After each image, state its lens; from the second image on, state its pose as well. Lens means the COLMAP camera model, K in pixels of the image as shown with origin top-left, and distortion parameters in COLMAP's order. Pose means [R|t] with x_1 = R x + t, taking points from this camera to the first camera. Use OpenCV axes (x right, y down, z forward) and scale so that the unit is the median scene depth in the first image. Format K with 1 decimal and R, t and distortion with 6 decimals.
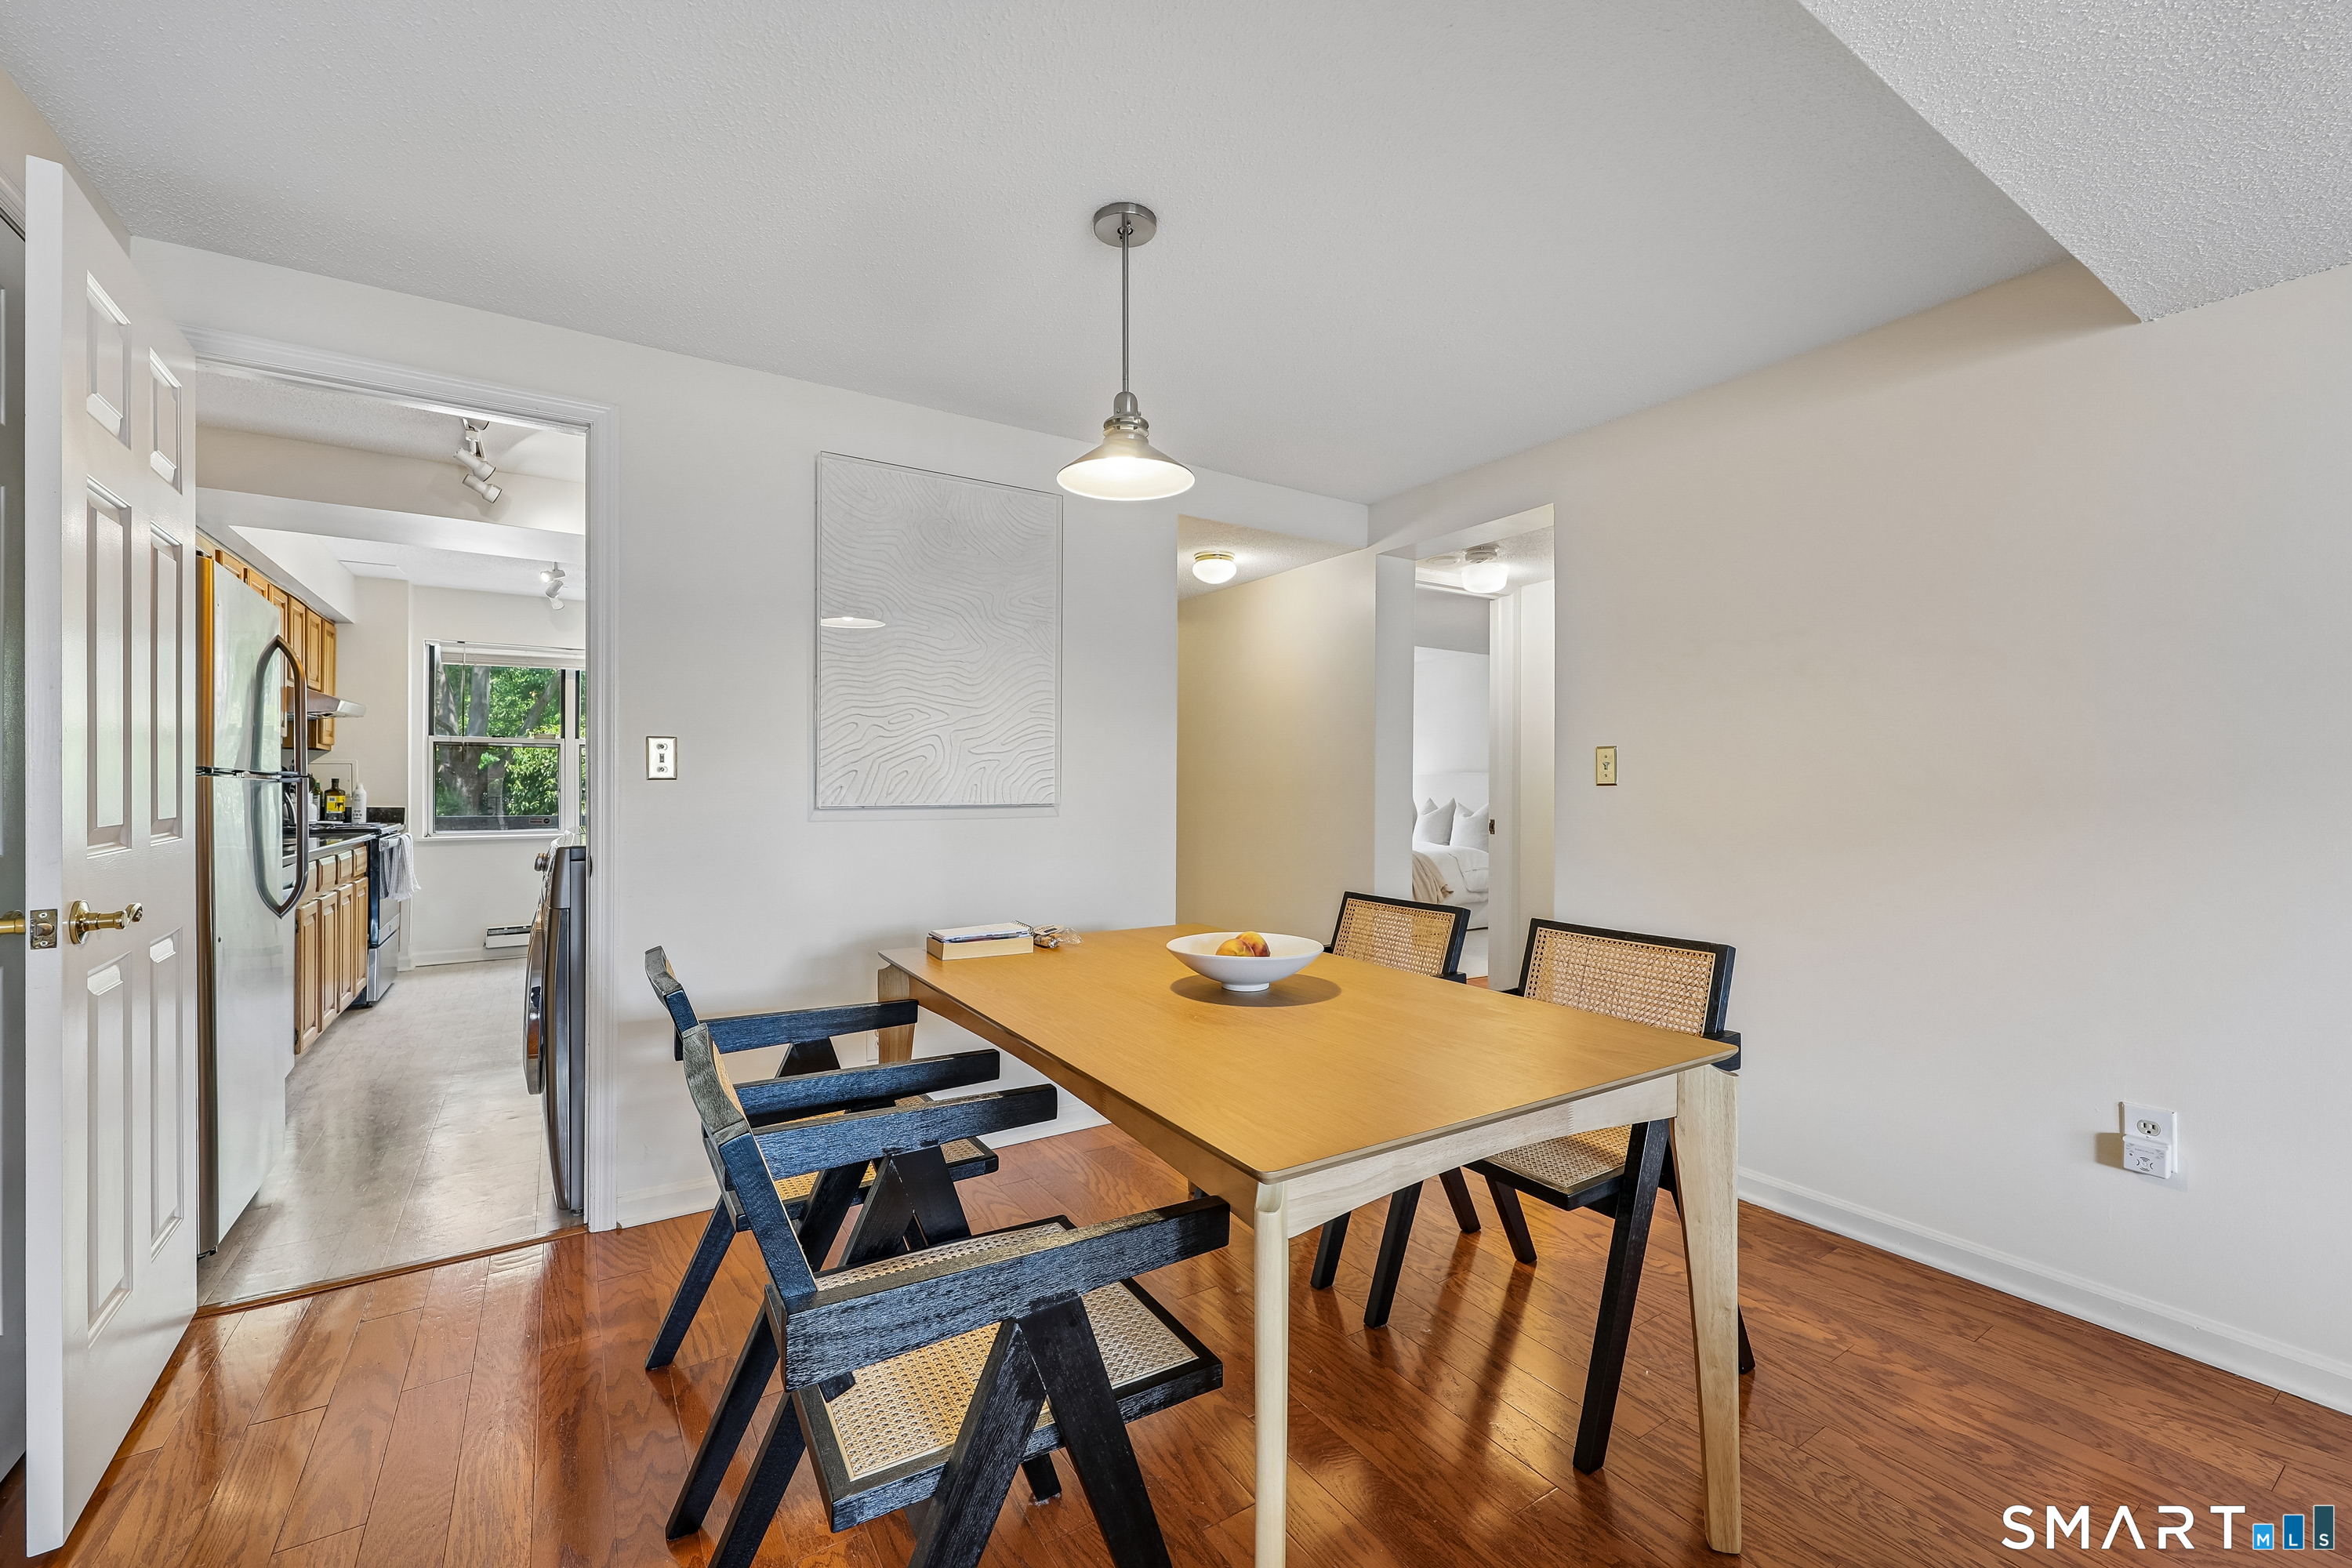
lens RADIAL K [[946.9, 0, 1181.1], [0, 946.9, 782.5], [0, 0, 1]] dist [-0.003489, -0.000021]
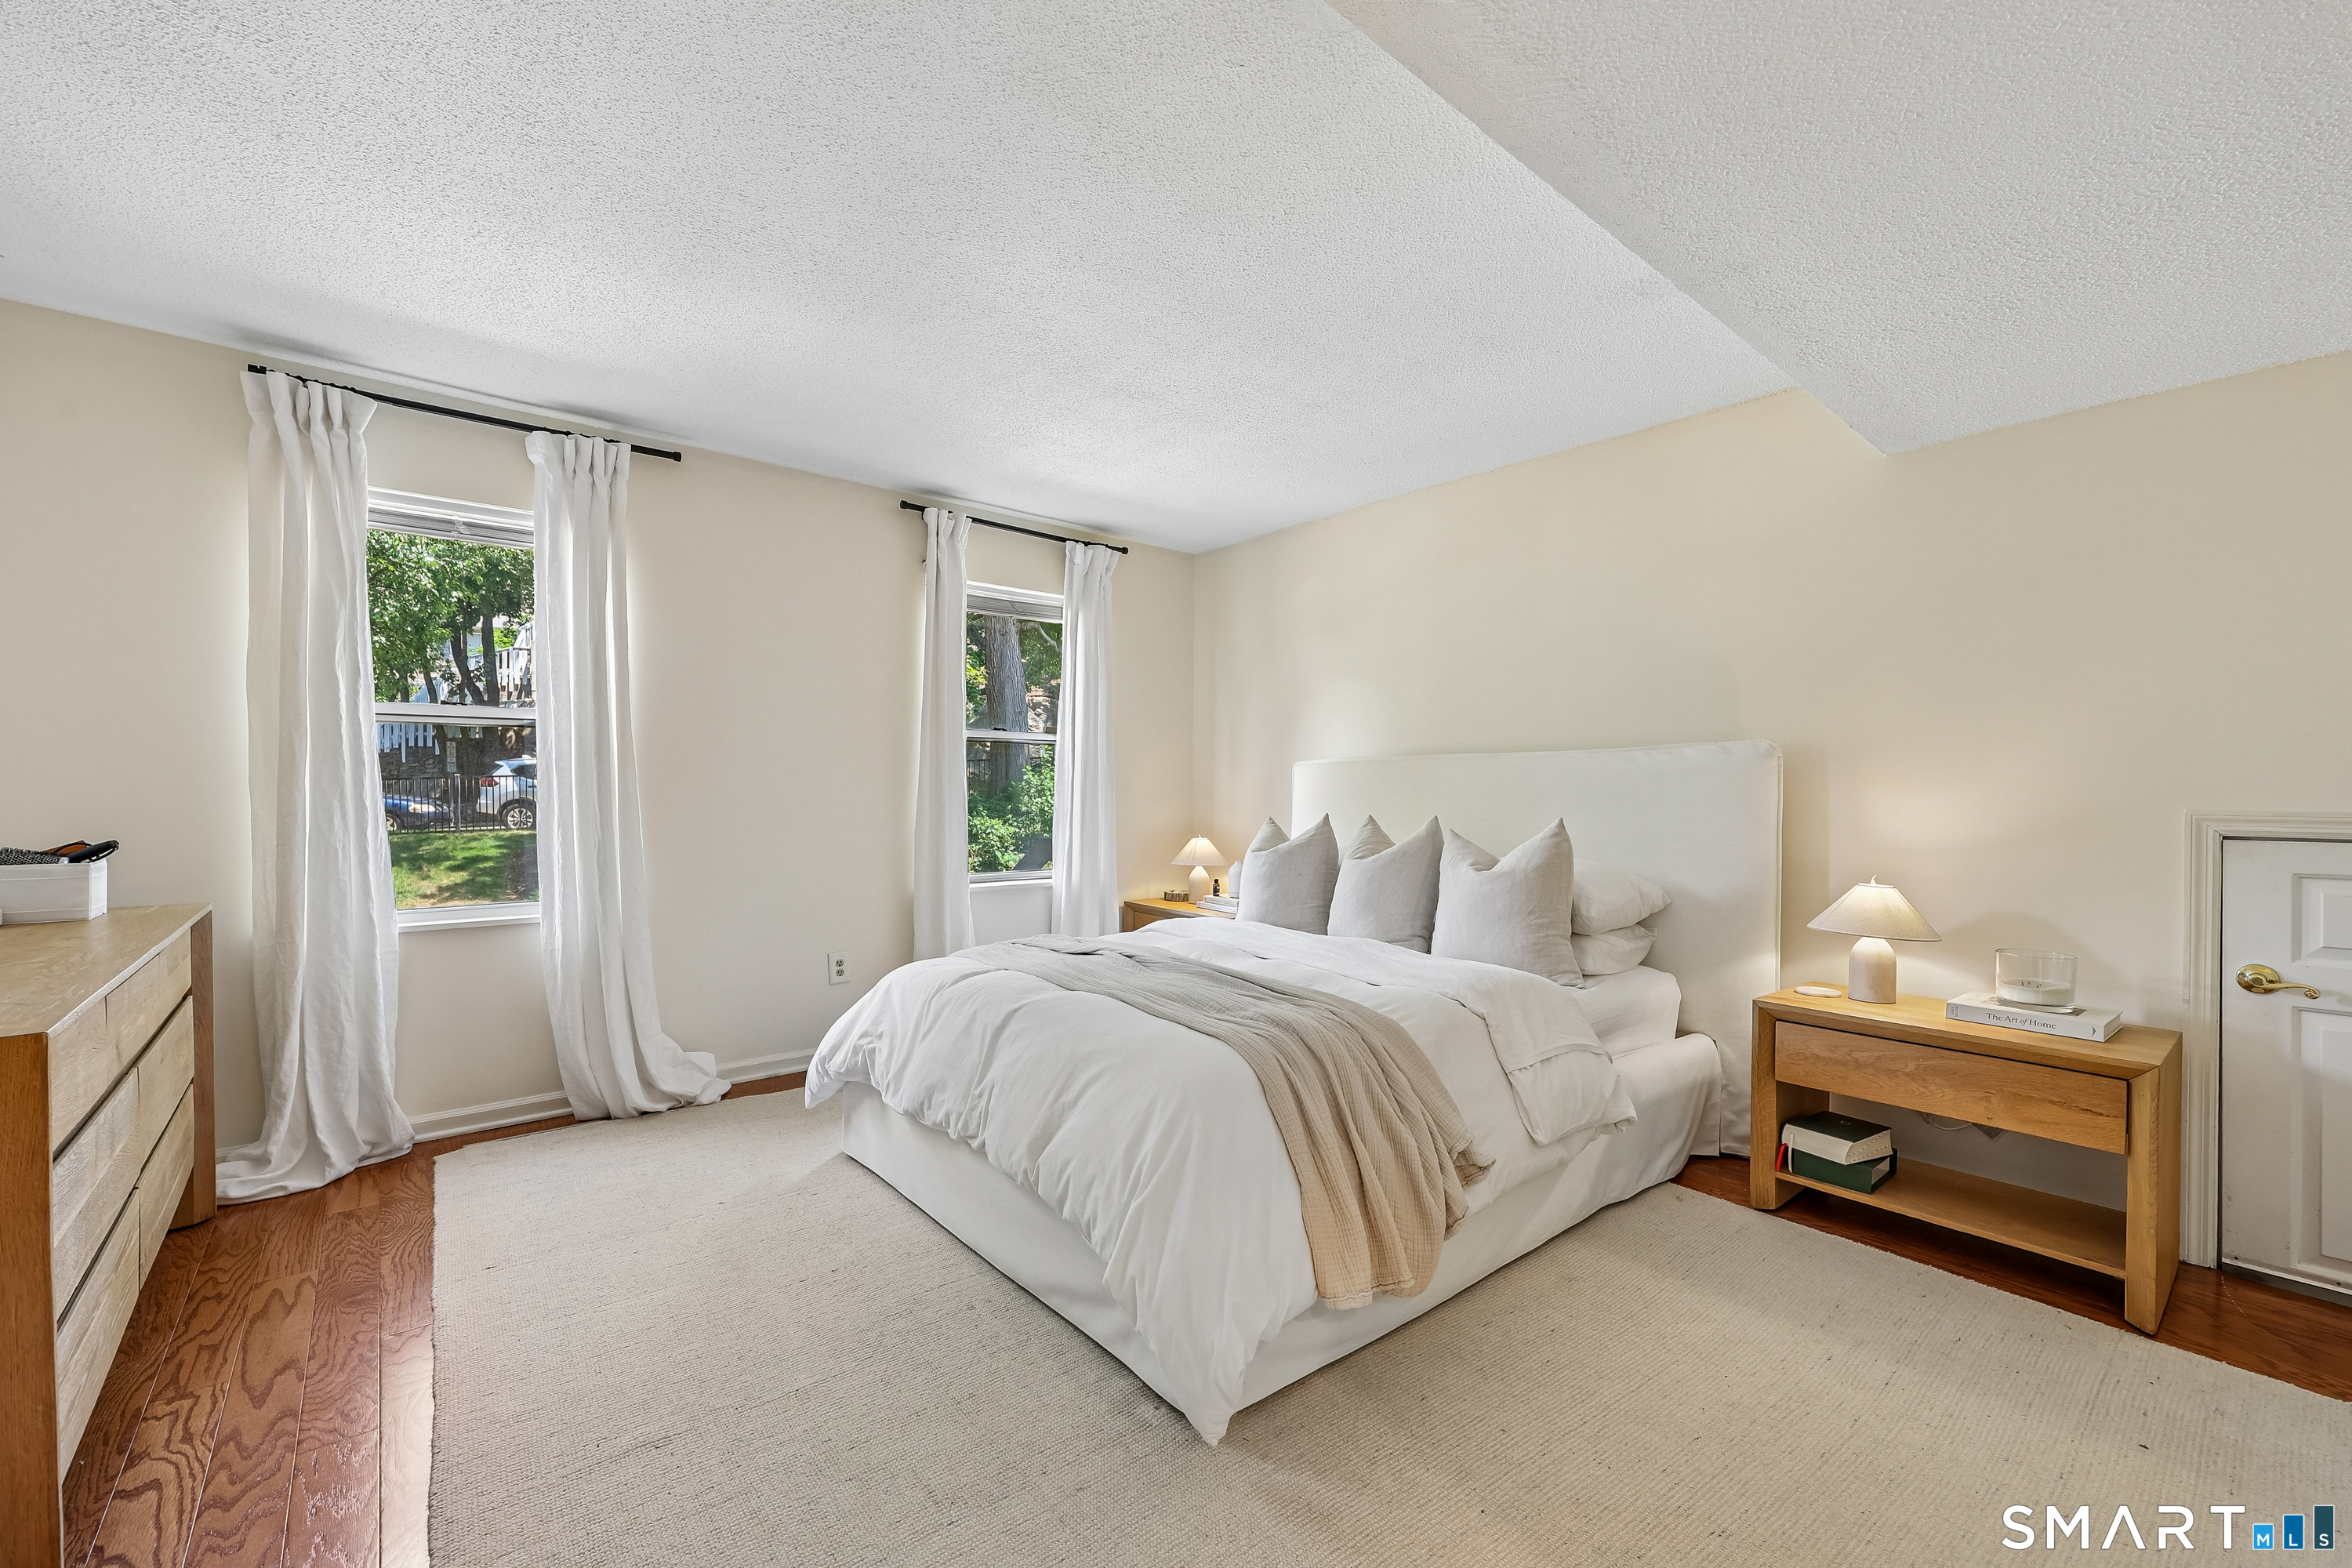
lens RADIAL K [[946.9, 0, 1178.4], [0, 946.9, 792.8], [0, 0, 1]] dist [-0.003489, -0.000021]
pose [[0.991808, 0.002174, 0.127718, 0.141568], [-0.003265, 0.999960, 0.008336, 0.004344], [-0.127694, -0.008685, 0.991776, 0.651653]]
